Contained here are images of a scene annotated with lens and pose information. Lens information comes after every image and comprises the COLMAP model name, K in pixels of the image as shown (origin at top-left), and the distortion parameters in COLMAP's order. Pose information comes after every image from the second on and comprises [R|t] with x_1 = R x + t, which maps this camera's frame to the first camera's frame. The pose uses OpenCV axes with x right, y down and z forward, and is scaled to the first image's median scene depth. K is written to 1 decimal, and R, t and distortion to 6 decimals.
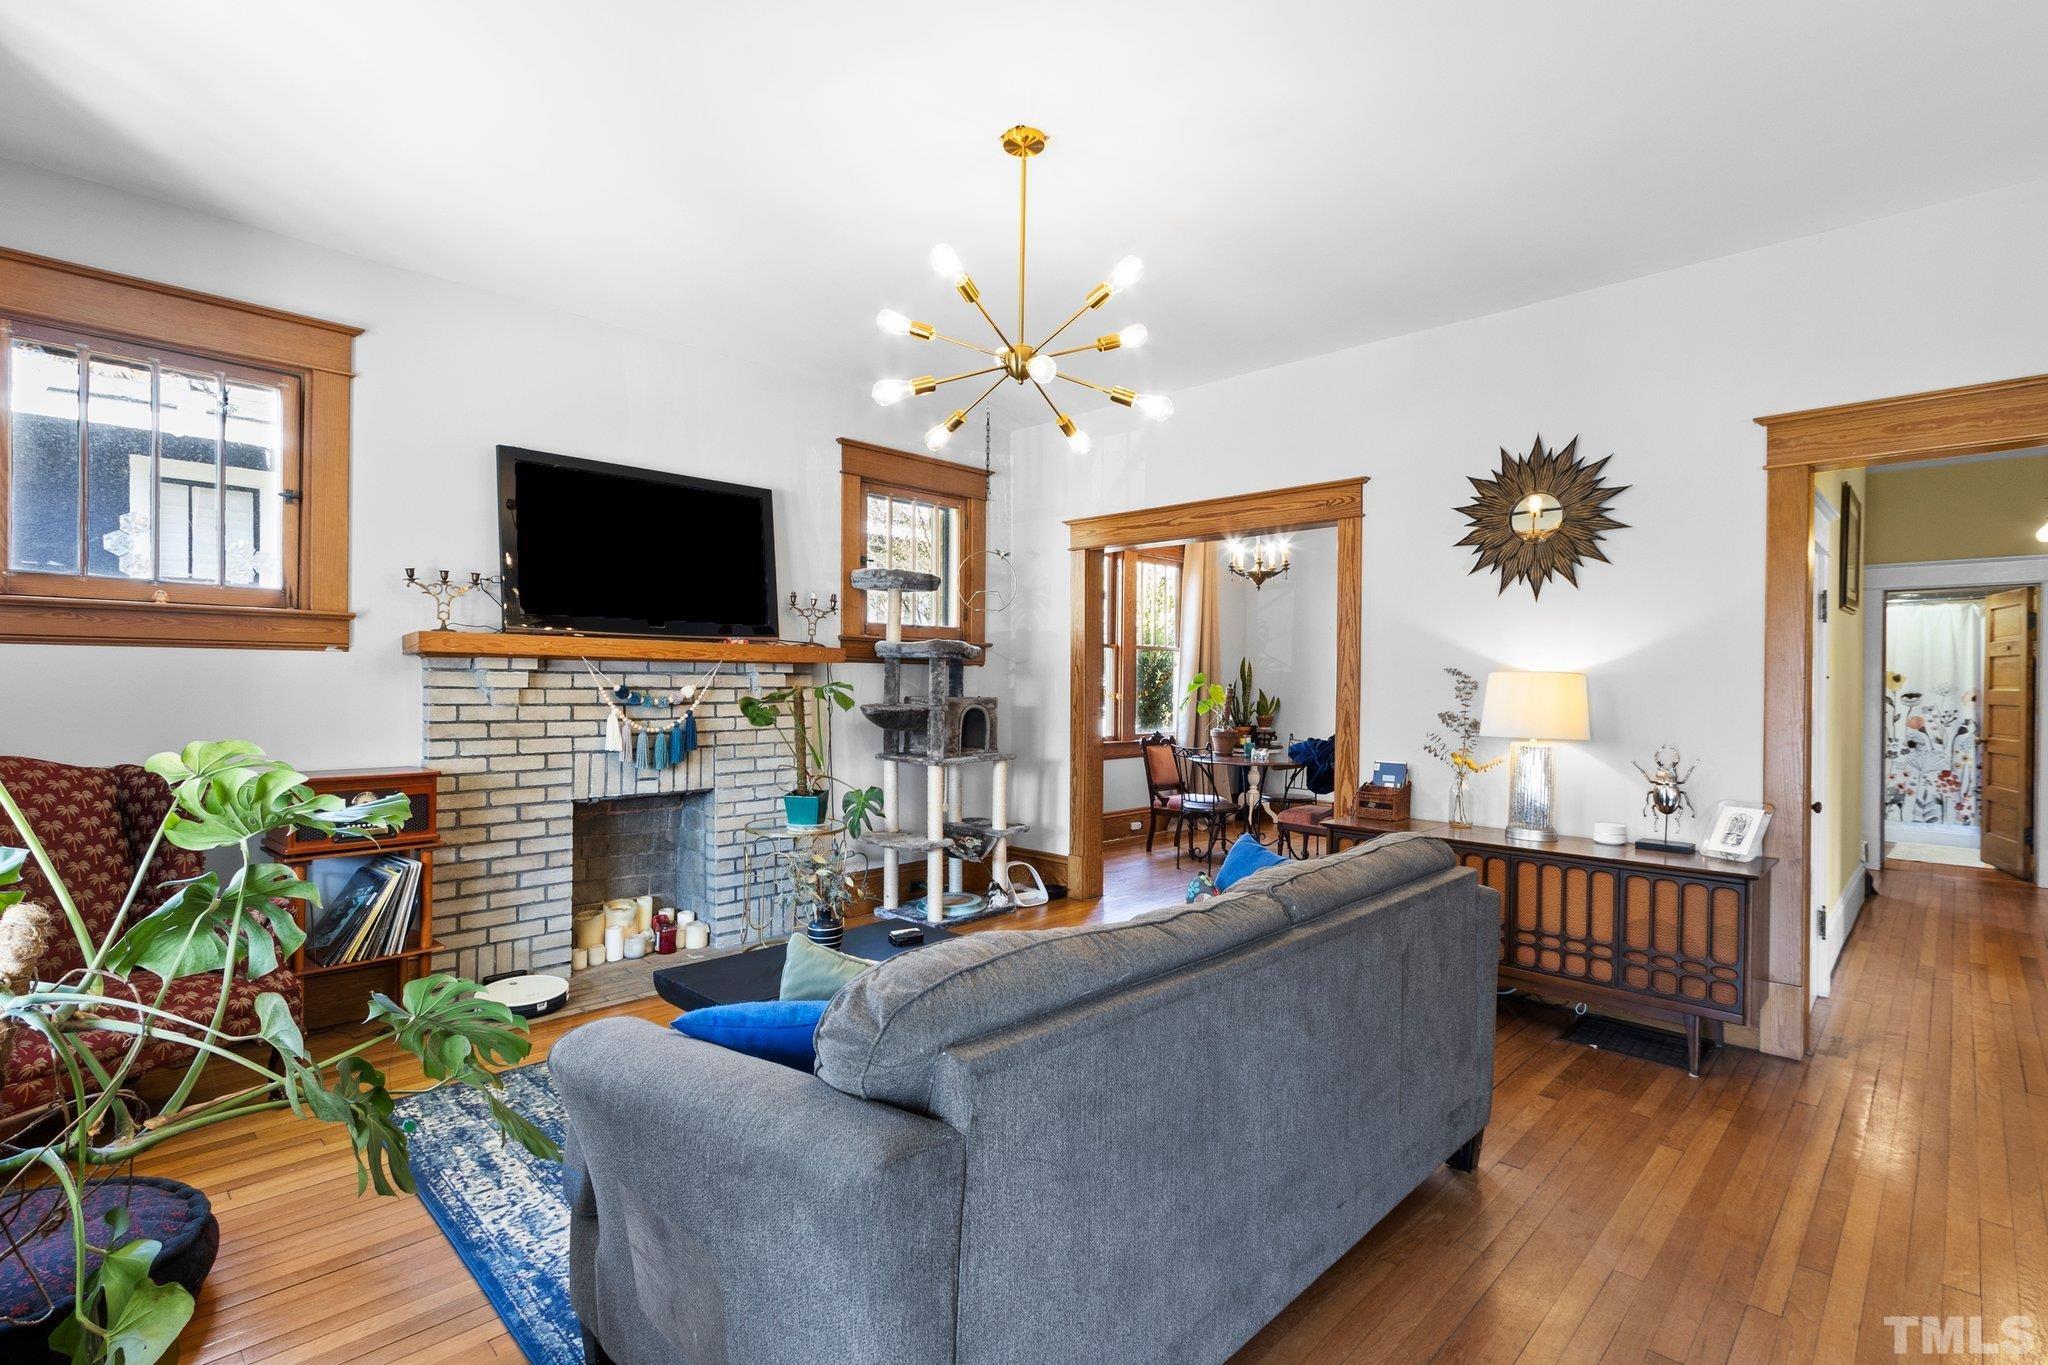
lens RADIAL K [[942.9, 0, 1023.2], [0, 942.9, 683.8], [0, 0, 1]] dist [0.014058, 0.000094]
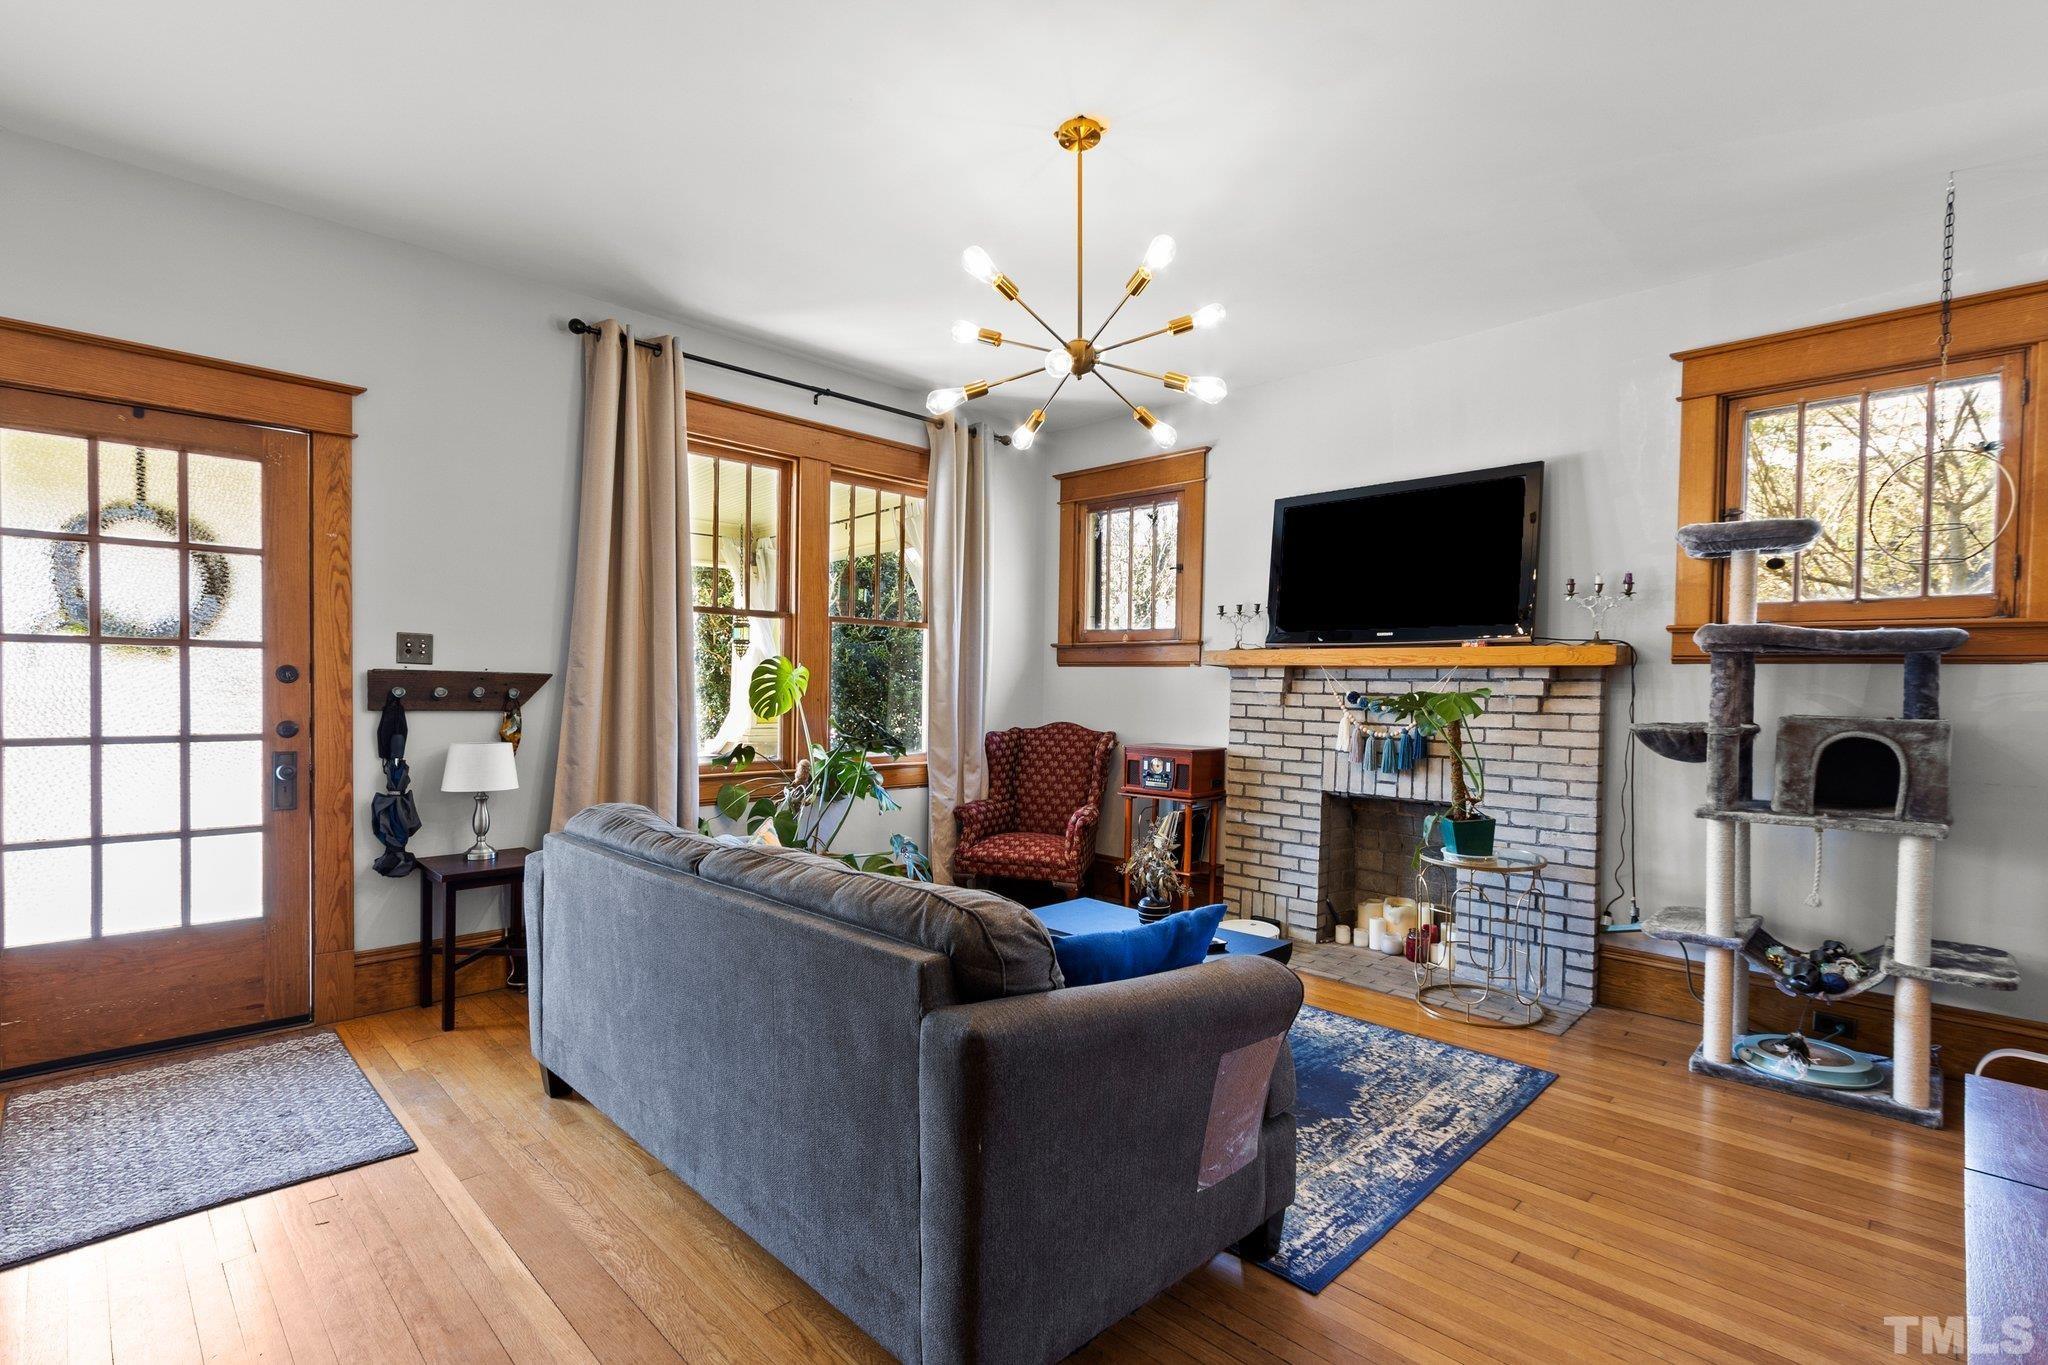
lens RADIAL K [[942.9, 0, 1021.1], [0, 942.9, 690.7], [0, 0, 1]] dist [0.014058, 0.000094]
pose [[0.006462, 0.000776, -0.999979, 0.677577], [-0.014285, 0.999898, 0.000684, 0.006089], [0.999877, 0.014280, 0.006473, 0.633443]]
